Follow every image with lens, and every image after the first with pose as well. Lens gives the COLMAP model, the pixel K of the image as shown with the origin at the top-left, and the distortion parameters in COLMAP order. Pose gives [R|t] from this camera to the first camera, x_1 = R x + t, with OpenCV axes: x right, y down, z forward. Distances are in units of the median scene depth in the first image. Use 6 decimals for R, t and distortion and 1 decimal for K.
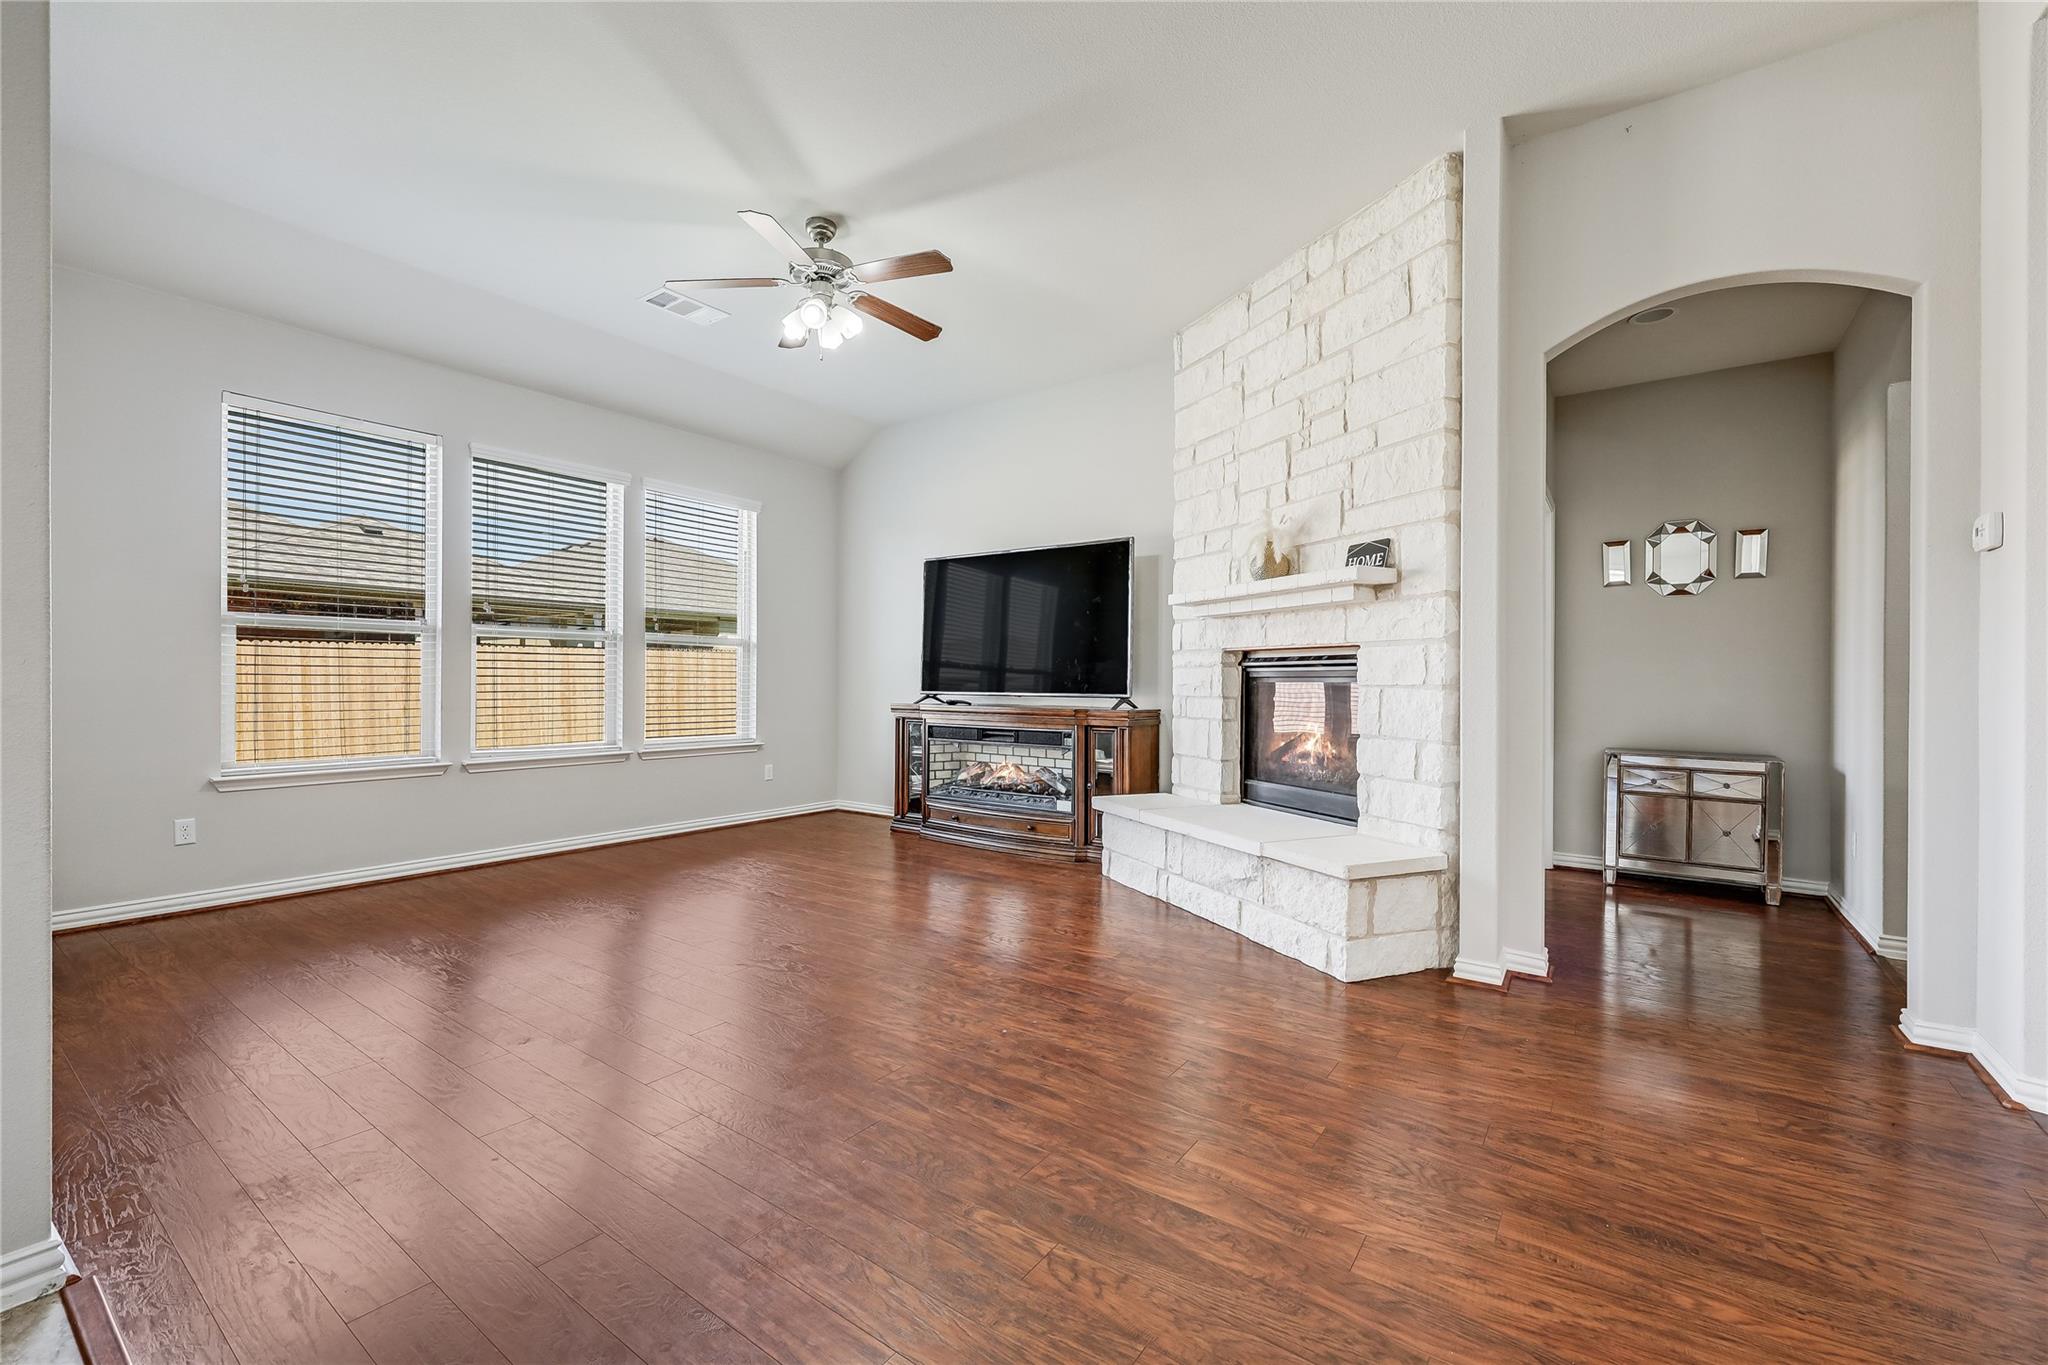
lens RADIAL K [[845.5, 0, 1014.5], [0, 845.5, 681.4], [0, 0, 1]] dist [-0.001597, -0.000077]
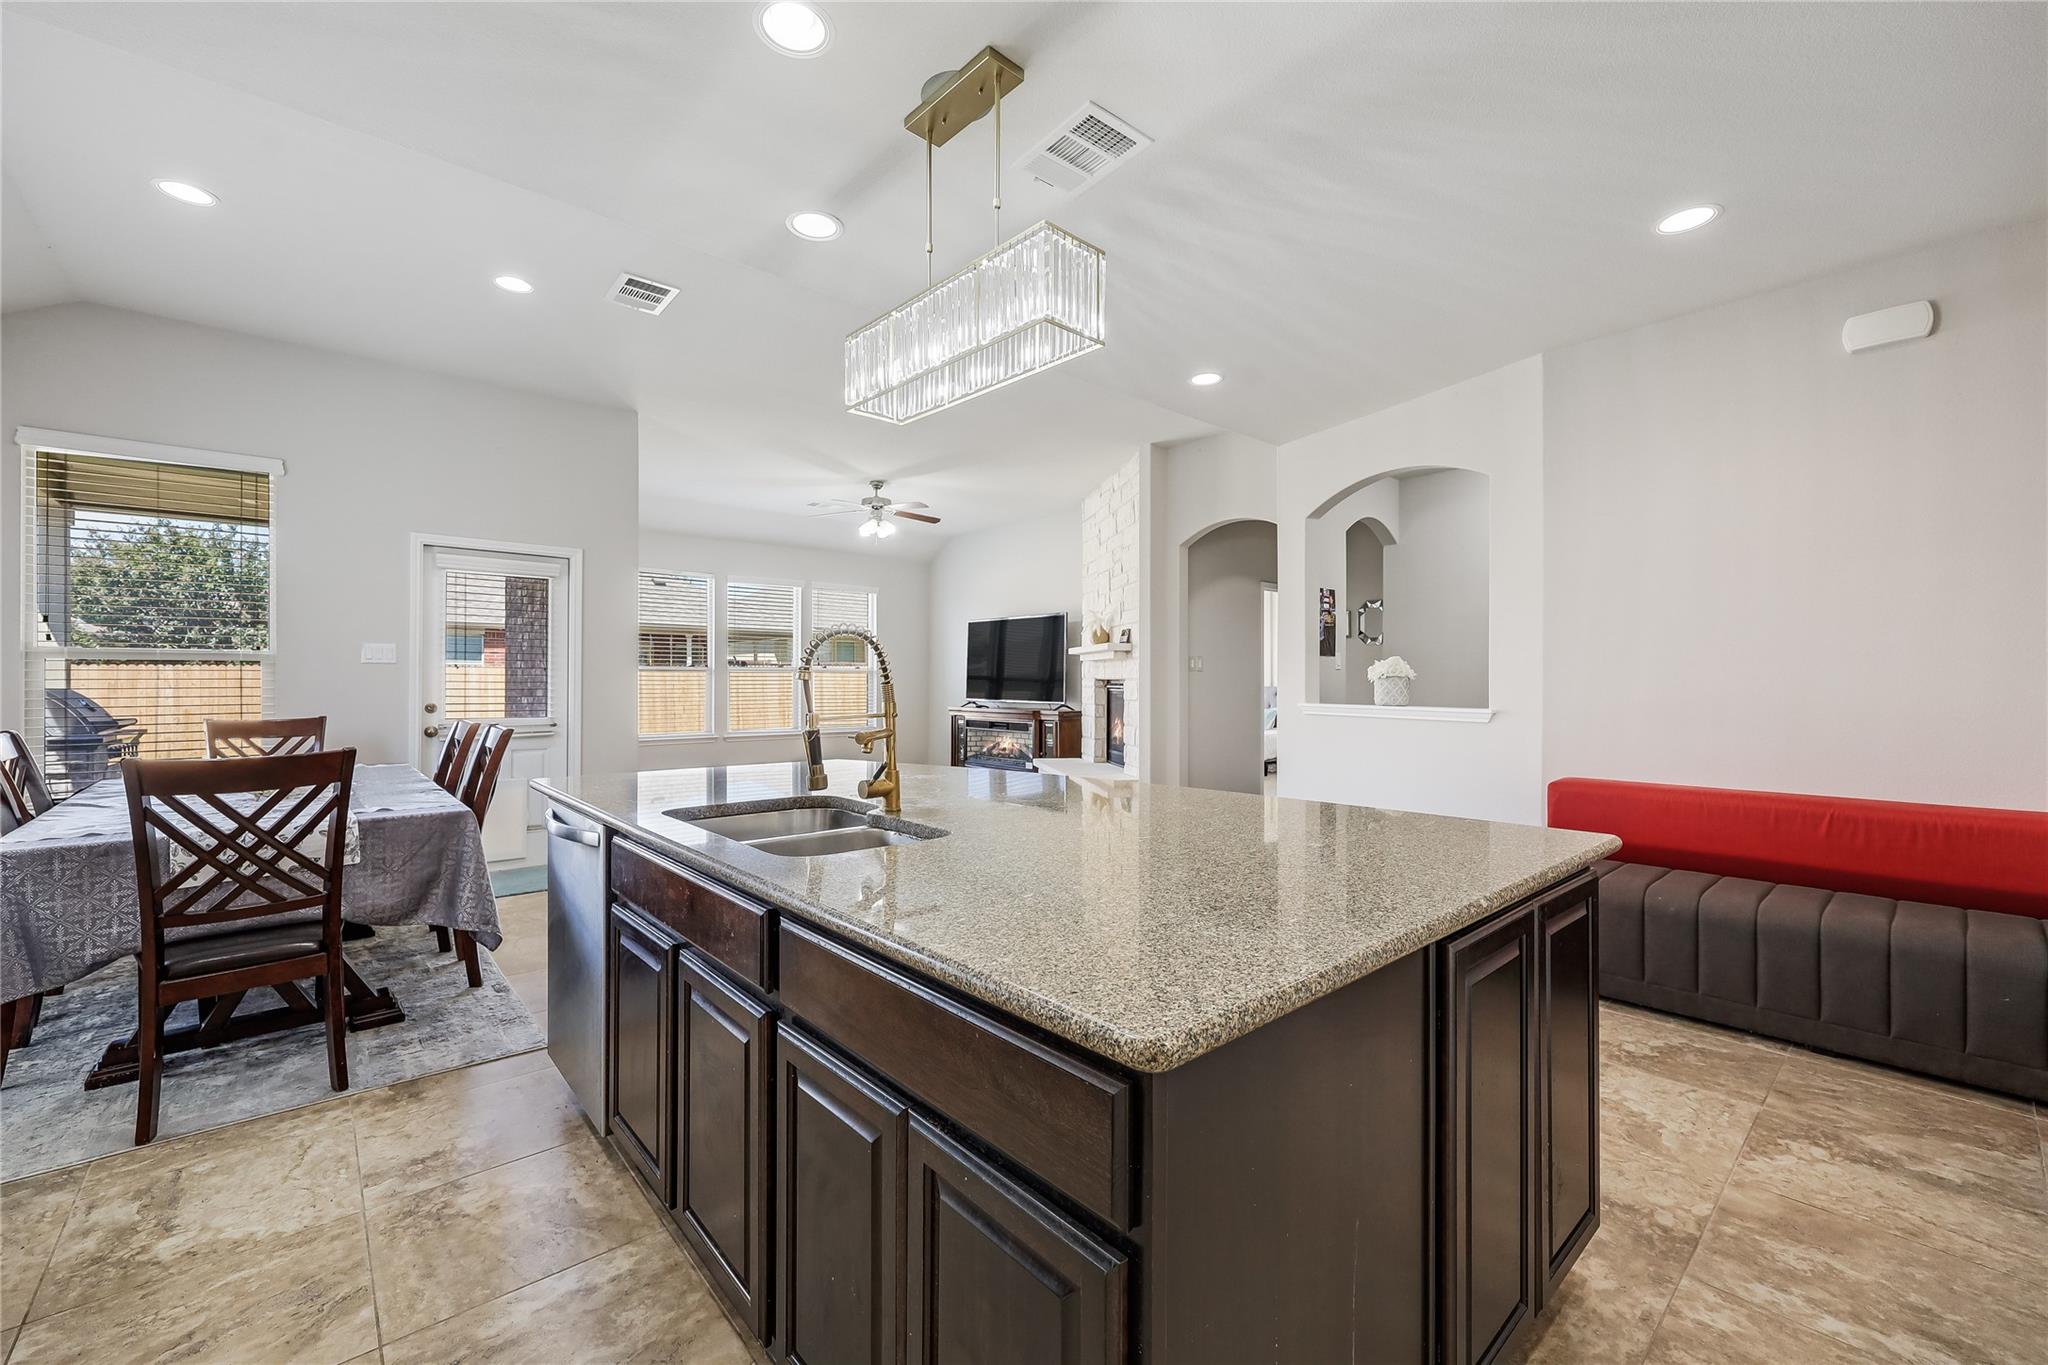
lens RADIAL K [[845.5, 0, 1032.2], [0, 845.5, 682.3], [0, 0, 1]] dist [-0.001597, -0.000077]
pose [[0.976314, -0.006108, -0.216273, 0.463288], [0.007367, 0.999960, 0.005015, -0.036578], [0.216233, -0.006490, 0.976320, -0.752329]]
